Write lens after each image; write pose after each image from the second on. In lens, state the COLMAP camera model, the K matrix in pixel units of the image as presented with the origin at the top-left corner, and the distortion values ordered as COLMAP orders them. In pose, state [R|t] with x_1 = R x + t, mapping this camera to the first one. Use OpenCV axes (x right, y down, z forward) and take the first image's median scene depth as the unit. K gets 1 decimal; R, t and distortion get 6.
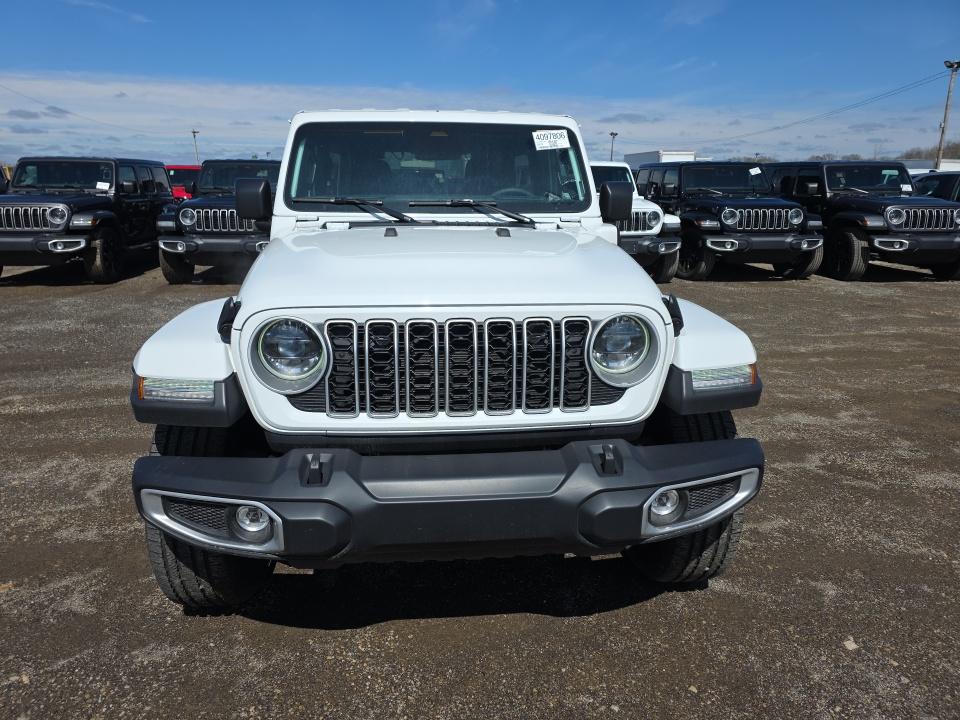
lens RADIAL K [[655.7, 0, 479.8], [0, 655.7, 366.3], [0, 0, 1]] dist [0.007033, -0.000455]
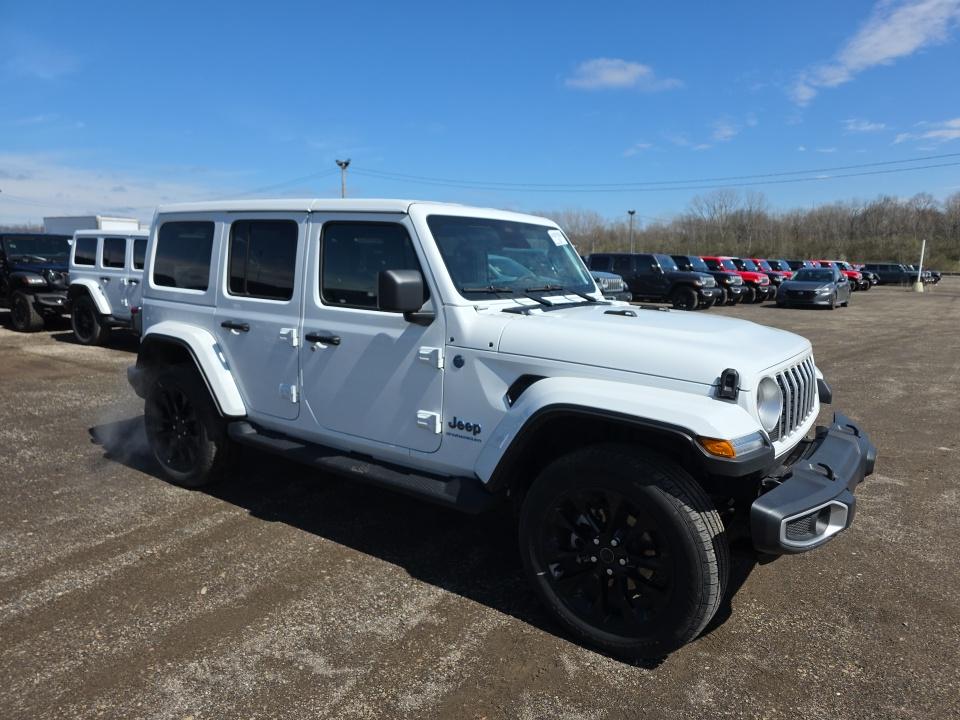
lens RADIAL K [[672.8, 0, 480.0], [0, 672.8, 360.0], [0, 0, 1]] dist [0.023138, -0.003784]
pose [[0.640272, -0.106067, 0.760790, -1.043307], [0.190290, 0.981451, -0.023315, -0.110160], [-0.744205, 0.159699, 0.648579, 0.296919]]
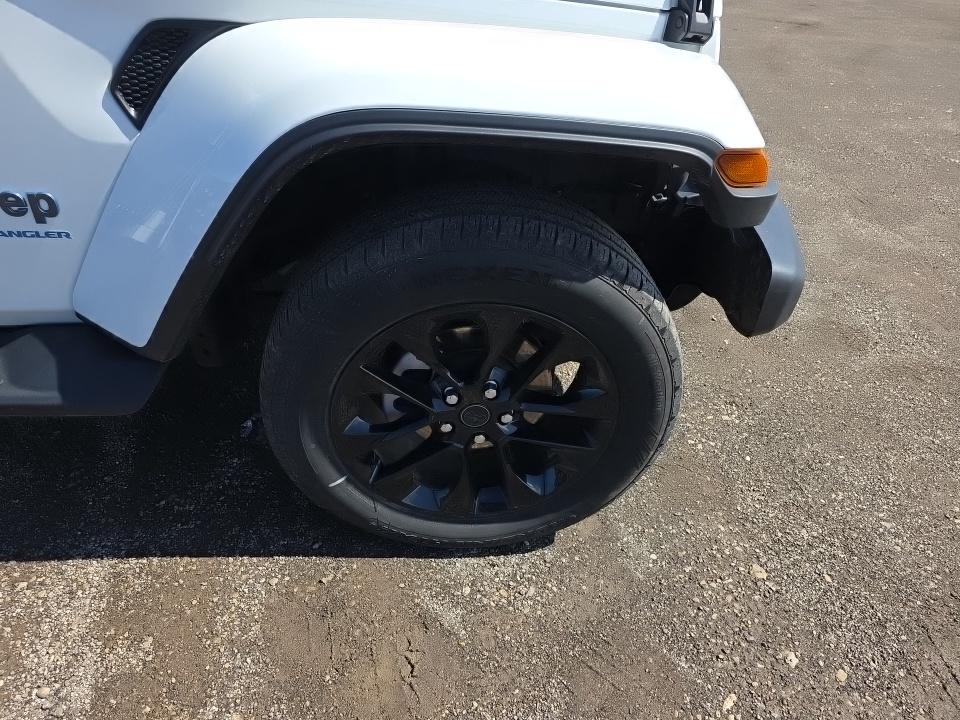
lens RADIAL K [[636.4, 0, 456.0], [0, 636.4, 357.6], [0, 0, 1]] dist [0.004961, -0.001400]
pose [[-0.011720, -0.619069, 0.785249, -0.639321], [0.203313, 0.767423, 0.608050, -0.130572], [-0.979044, 0.166778, 0.116870, 0.699449]]
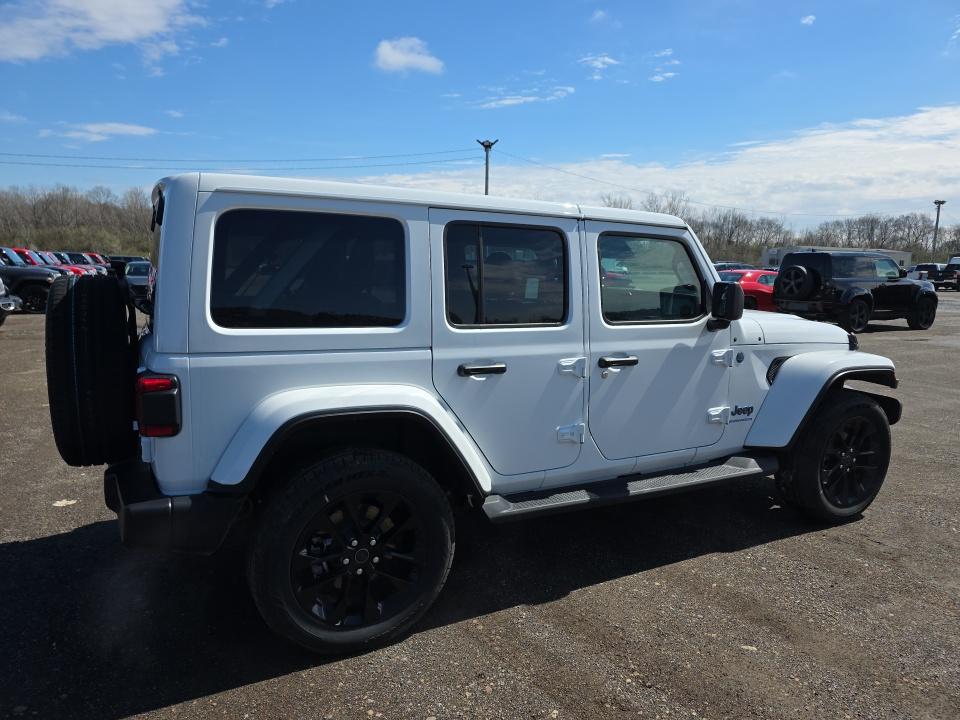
lens RADIAL K [[655.7, 0, 479.8], [0, 655.7, 366.3], [0, 0, 1]] dist [0.007033, -0.000455]
pose [[-0.392732, -0.154433, 0.906594, -1.162651], [0.232701, 0.937033, 0.260423, -0.504787], [-0.889726, 0.313242, -0.332066, 1.677158]]
